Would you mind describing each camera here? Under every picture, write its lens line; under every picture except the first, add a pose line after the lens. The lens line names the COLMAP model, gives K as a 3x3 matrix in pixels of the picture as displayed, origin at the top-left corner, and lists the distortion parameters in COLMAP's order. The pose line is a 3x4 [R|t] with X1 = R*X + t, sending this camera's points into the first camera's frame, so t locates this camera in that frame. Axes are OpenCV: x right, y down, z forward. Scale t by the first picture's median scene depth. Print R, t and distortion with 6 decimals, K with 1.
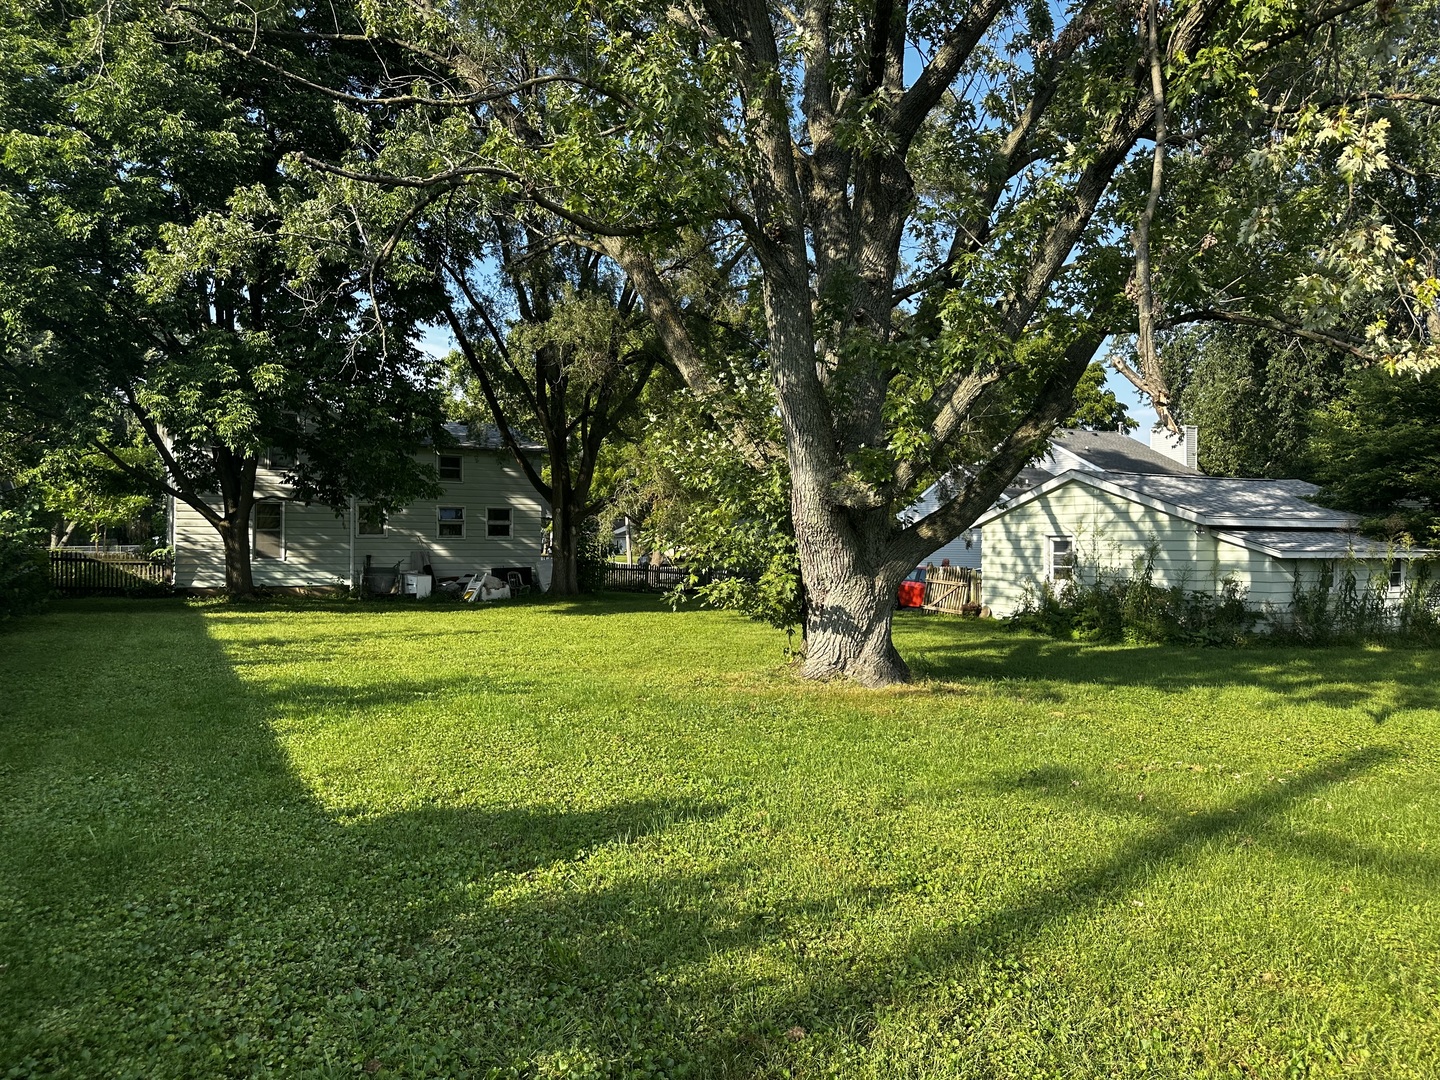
lens RADIAL K [[1016.9, 0, 719.9], [0, 1016.9, 540.5], [0, 0, 1]] dist [0.026003, -0.000117]
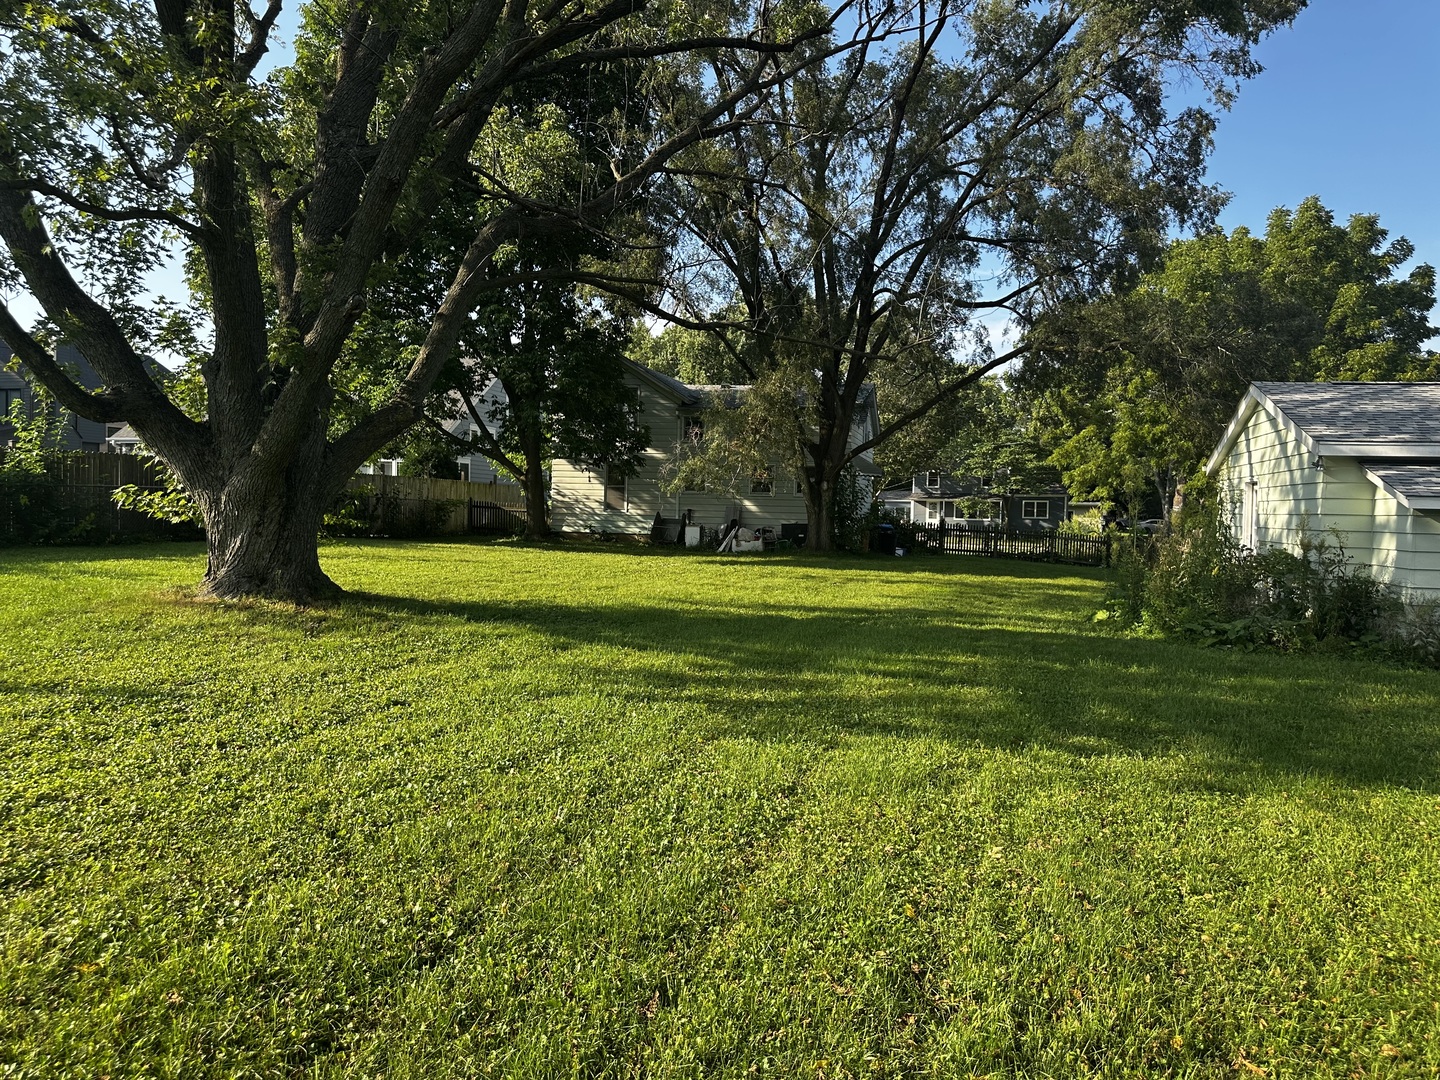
lens RADIAL K [[1016.9, 0, 719.9], [0, 1016.9, 539.9], [0, 0, 1]] dist [0.026003, -0.000117]
pose [[0.732133, 0.032890, -0.680367, 0.468517], [-0.018374, 0.999424, 0.028541, 0.016405], [0.680913, -0.008394, 0.732316, 0.201938]]
